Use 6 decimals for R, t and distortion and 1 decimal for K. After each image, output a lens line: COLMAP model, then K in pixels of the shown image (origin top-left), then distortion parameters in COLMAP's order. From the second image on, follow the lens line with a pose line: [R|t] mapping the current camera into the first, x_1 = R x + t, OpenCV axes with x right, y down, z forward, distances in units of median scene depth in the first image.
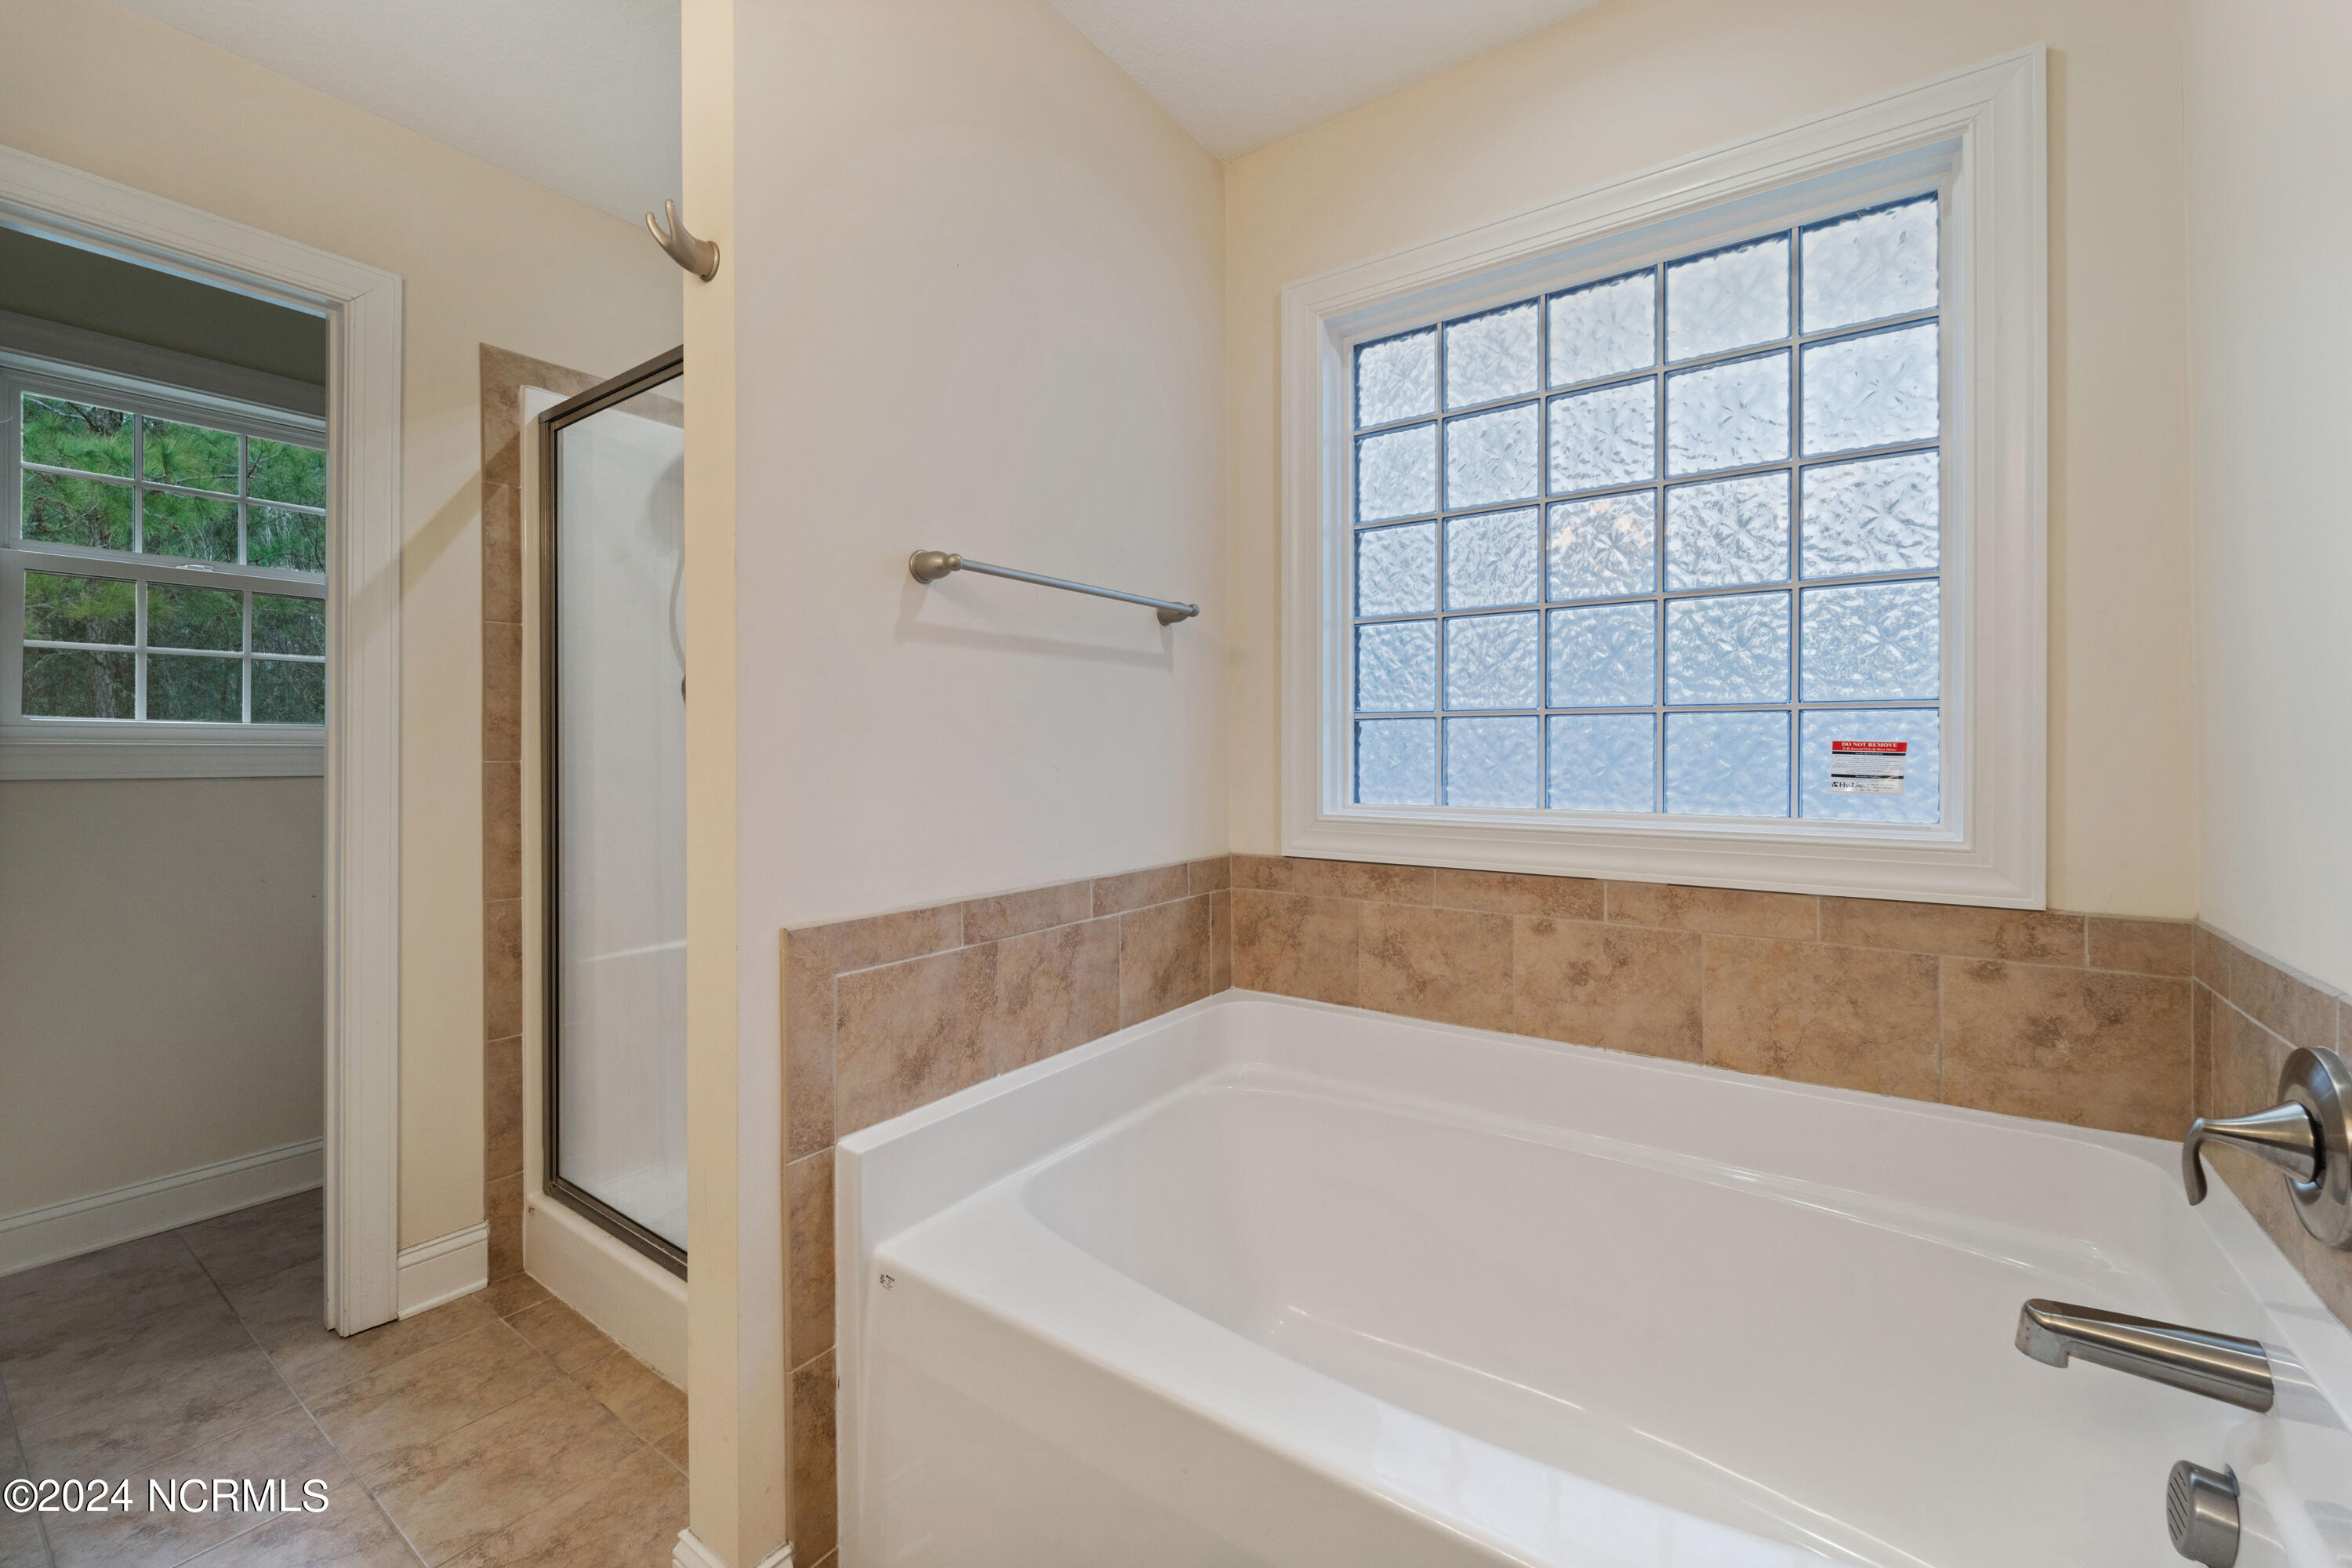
lens RADIAL K [[957.7, 0, 1167.5], [0, 957.7, 751.2], [0, 0, 1]] dist [0.000582, -0.000169]
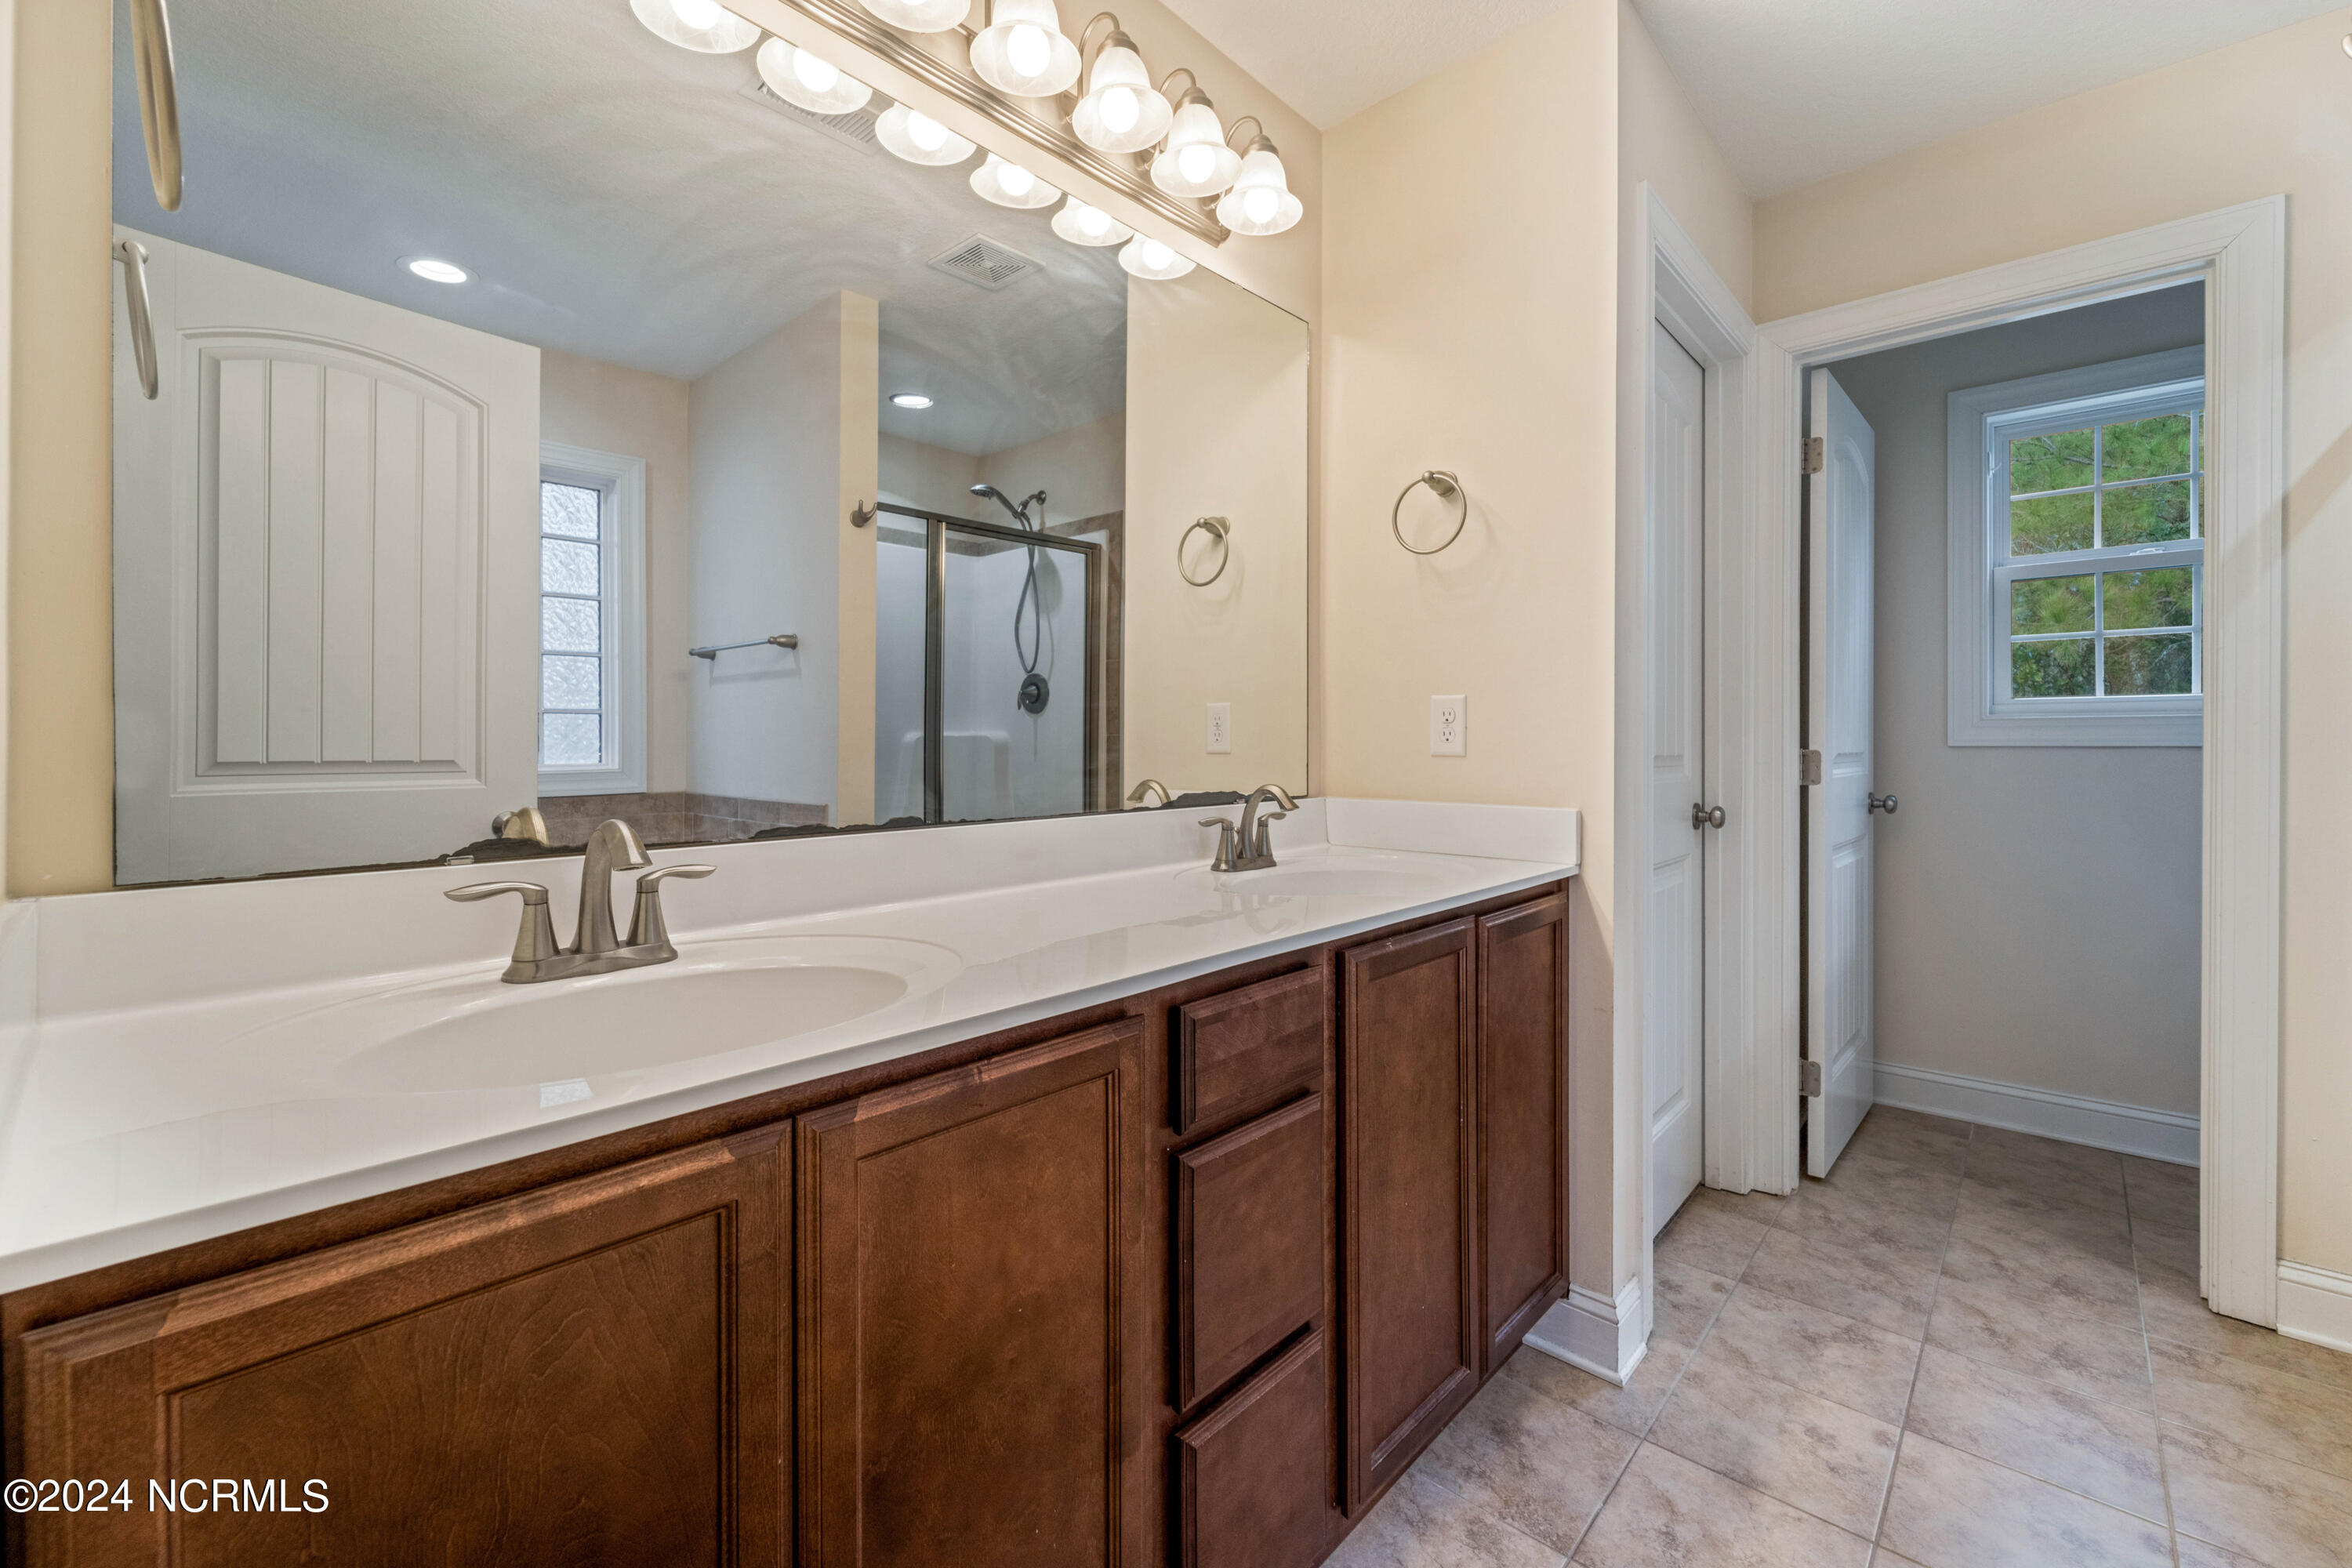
lens RADIAL K [[957.7, 0, 1167.5], [0, 957.7, 751.2], [0, 0, 1]] dist [0.000582, -0.000169]
pose [[-0.127211, 0.010848, -0.991816, 0.249964], [0.008981, 0.999912, 0.009785, 0.016076], [0.991835, -0.007663, -0.127298, 0.064159]]
